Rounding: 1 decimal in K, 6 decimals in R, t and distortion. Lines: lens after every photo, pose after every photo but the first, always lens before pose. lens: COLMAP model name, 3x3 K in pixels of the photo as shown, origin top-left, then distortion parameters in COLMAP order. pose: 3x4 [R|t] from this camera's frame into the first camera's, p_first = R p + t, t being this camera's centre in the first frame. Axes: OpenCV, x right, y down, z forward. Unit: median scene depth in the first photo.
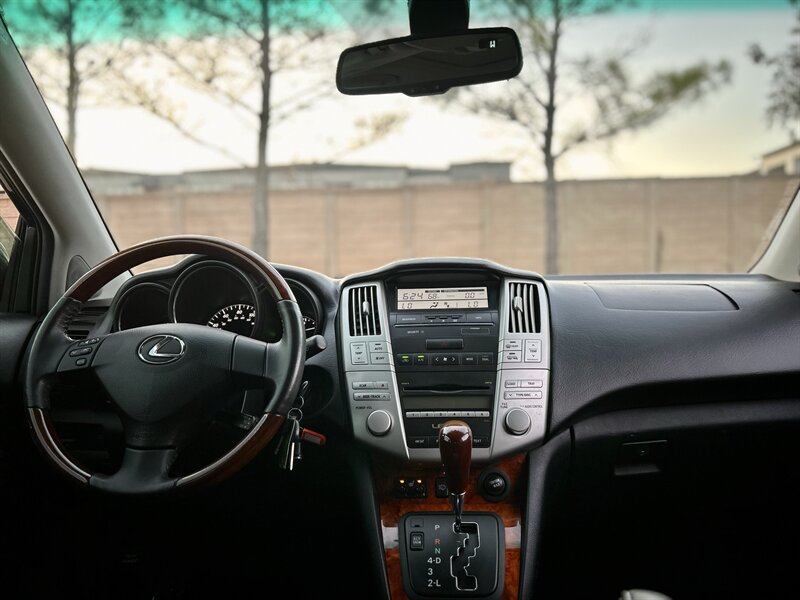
lens RADIAL K [[606.0, 0, 404.1], [0, 606.0, 298.7], [0, 0, 1]] dist [0.060994, -0.070510]
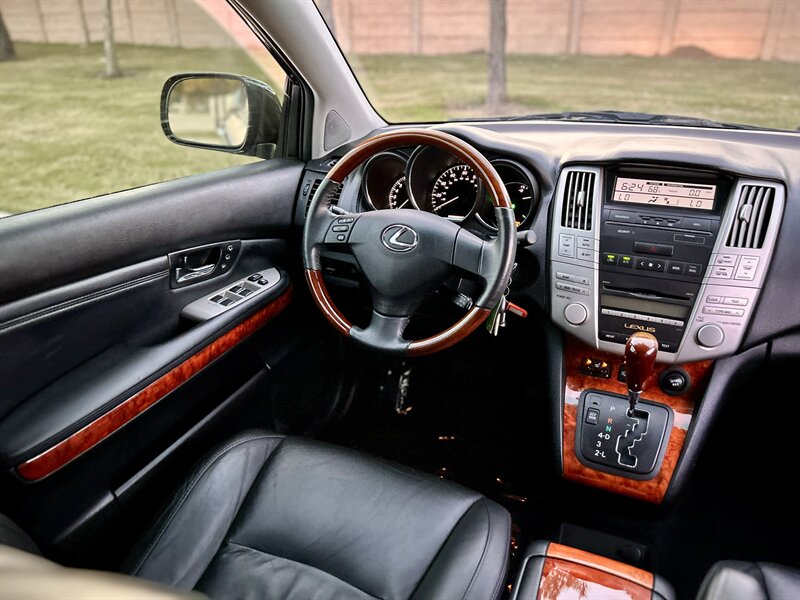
lens RADIAL K [[606.0, 0, 409.4], [0, 606.0, 303.7], [0, 0, 1]] dist [0.060994, -0.070510]
pose [[0.935228, 0.166472, -0.312467, 0.019725], [-0.024407, 0.910777, 0.412177, -0.259860], [0.353204, -0.377853, 0.855847, -0.069349]]
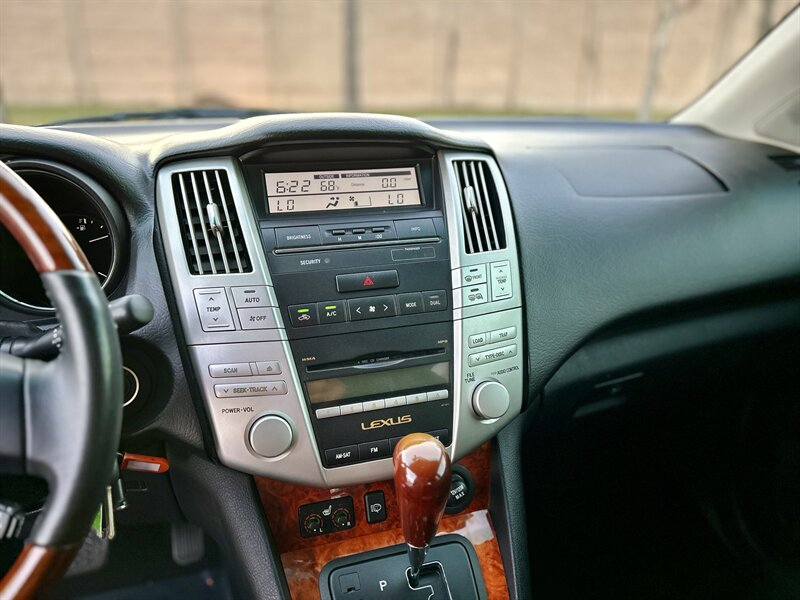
lens RADIAL K [[606.0, 0, 406.5], [0, 606.0, 295.2], [0, 0, 1]] dist [0.060994, -0.070510]
pose [[0.941137, -0.092531, 0.325114, -0.090120], [-0.013788, 0.950494, 0.310436, -0.096000], [-0.337744, -0.296646, 0.893269, 0.461998]]
